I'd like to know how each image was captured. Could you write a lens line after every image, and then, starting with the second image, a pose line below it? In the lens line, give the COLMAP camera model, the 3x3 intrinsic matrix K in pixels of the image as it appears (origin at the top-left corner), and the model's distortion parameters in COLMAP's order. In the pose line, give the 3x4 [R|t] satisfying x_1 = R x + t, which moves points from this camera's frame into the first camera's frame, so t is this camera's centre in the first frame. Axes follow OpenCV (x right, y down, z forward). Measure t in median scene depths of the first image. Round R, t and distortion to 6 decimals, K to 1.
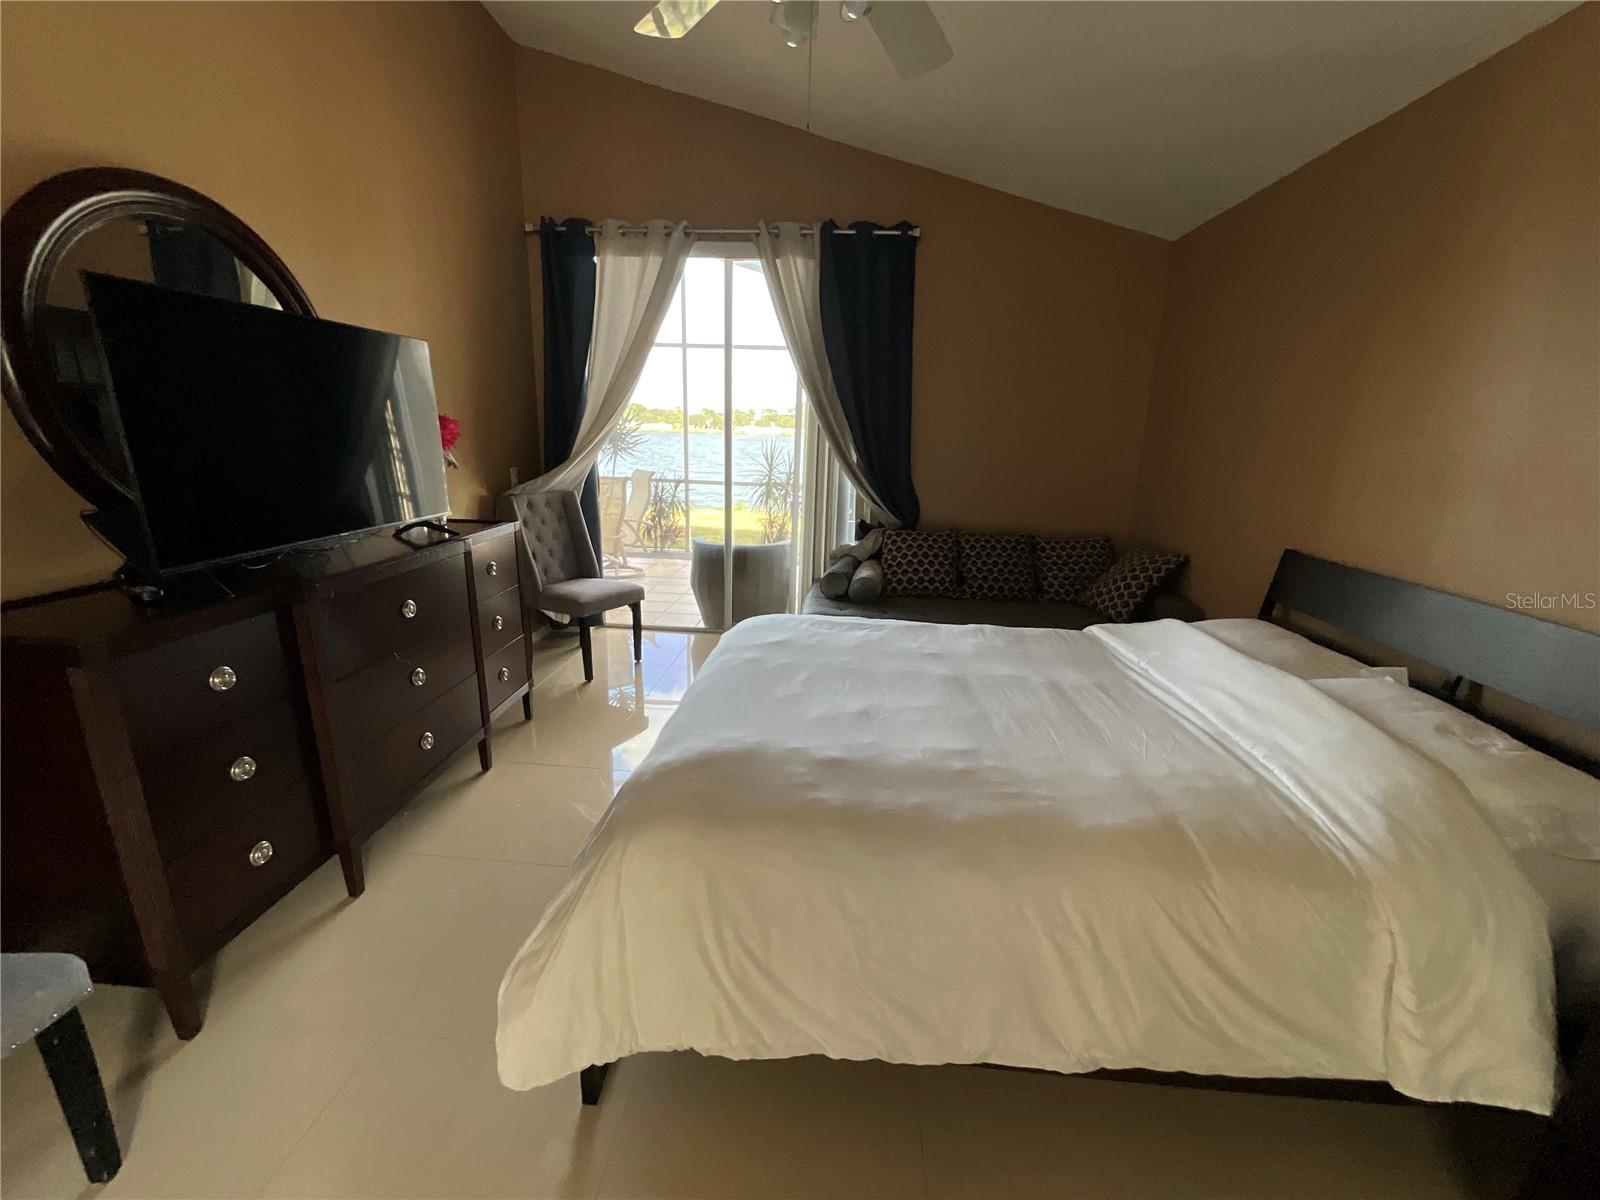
lens RADIAL K [[643.2, 0, 804.5], [0, 643.2, 601.5], [0, 0, 1]] dist [0.000907, 0.001124]
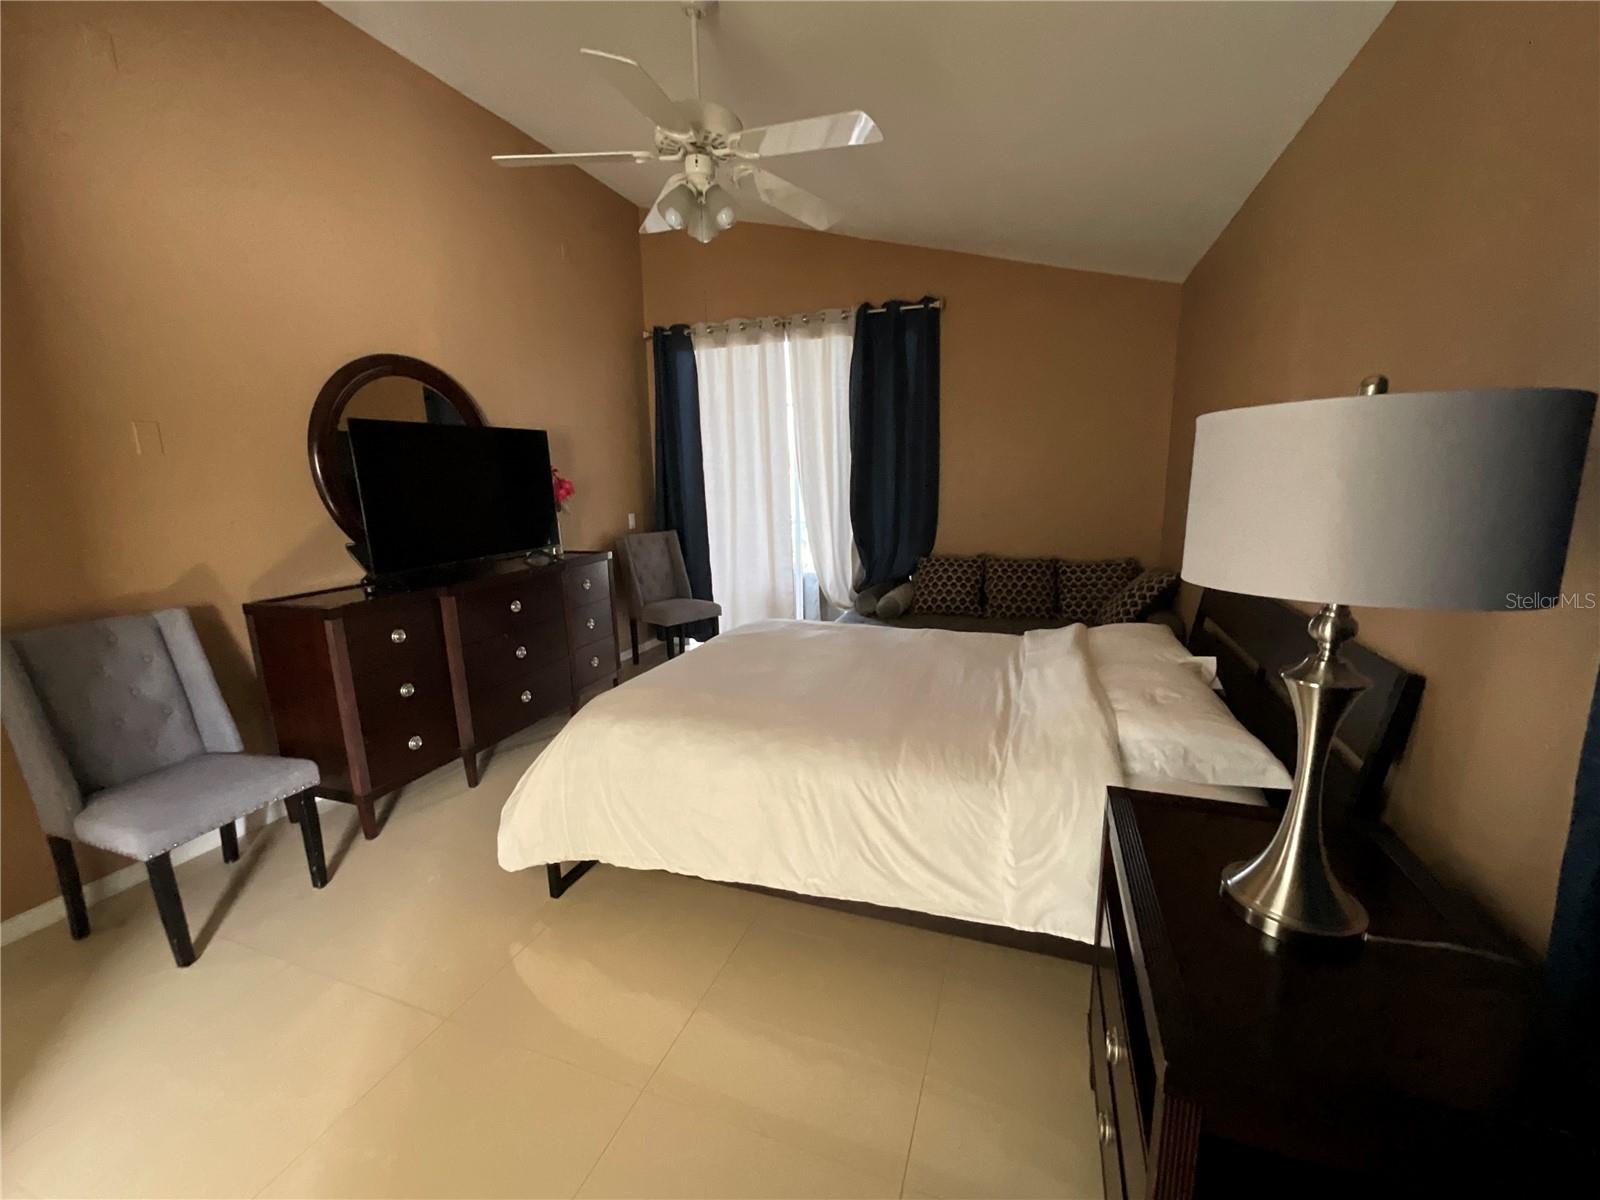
lens RADIAL K [[643.2, 0, 808.2], [0, 643.2, 603.3], [0, 0, 1]] dist [0.000907, 0.001124]
pose [[0.961748, 0.005281, -0.273886, 0.273120], [-0.021377, 0.998212, -0.055819, 0.043133], [0.273102, 0.059539, 0.960141, -0.161832]]
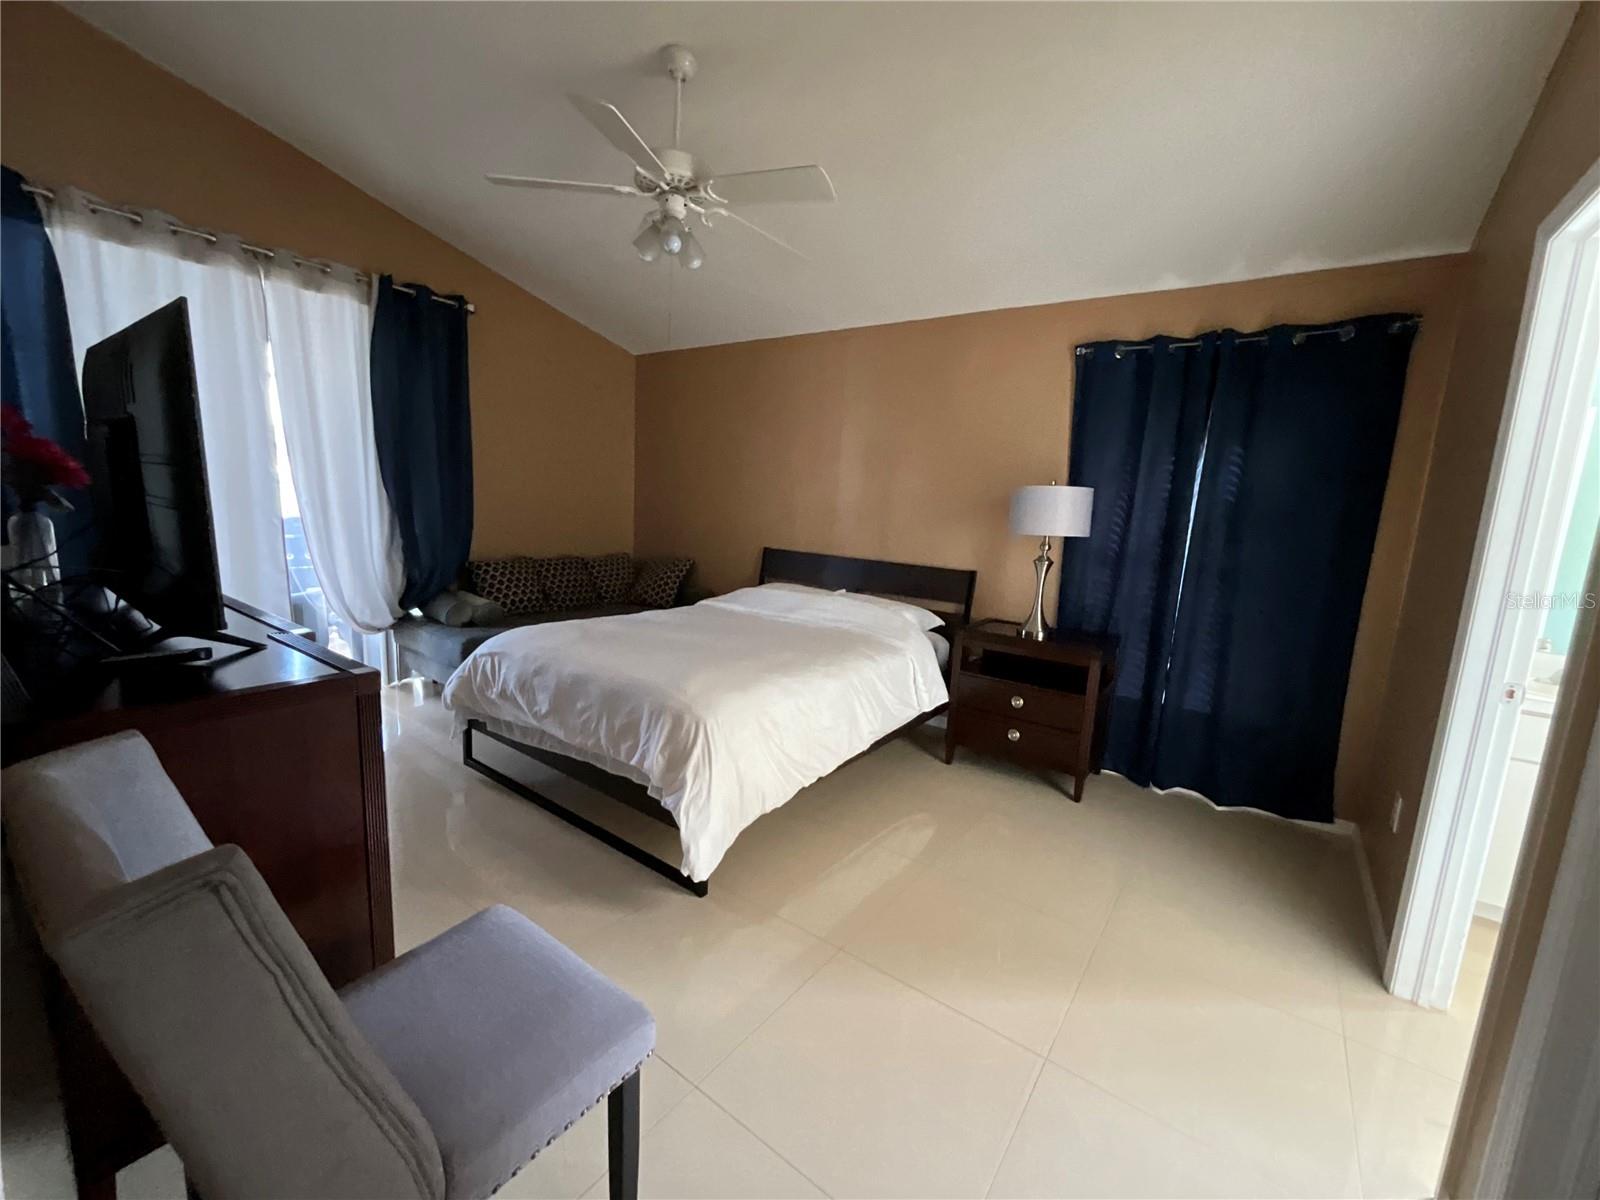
lens RADIAL K [[643.2, 0, 799.6], [0, 643.2, 596.2], [0, 0, 1]] dist [0.000907, 0.001124]
pose [[0.534941, -0.125426, 0.835528, -0.549674], [0.181142, 0.982950, 0.031581, 0.014006], [-0.825243, 0.134455, 0.548540, -0.065365]]
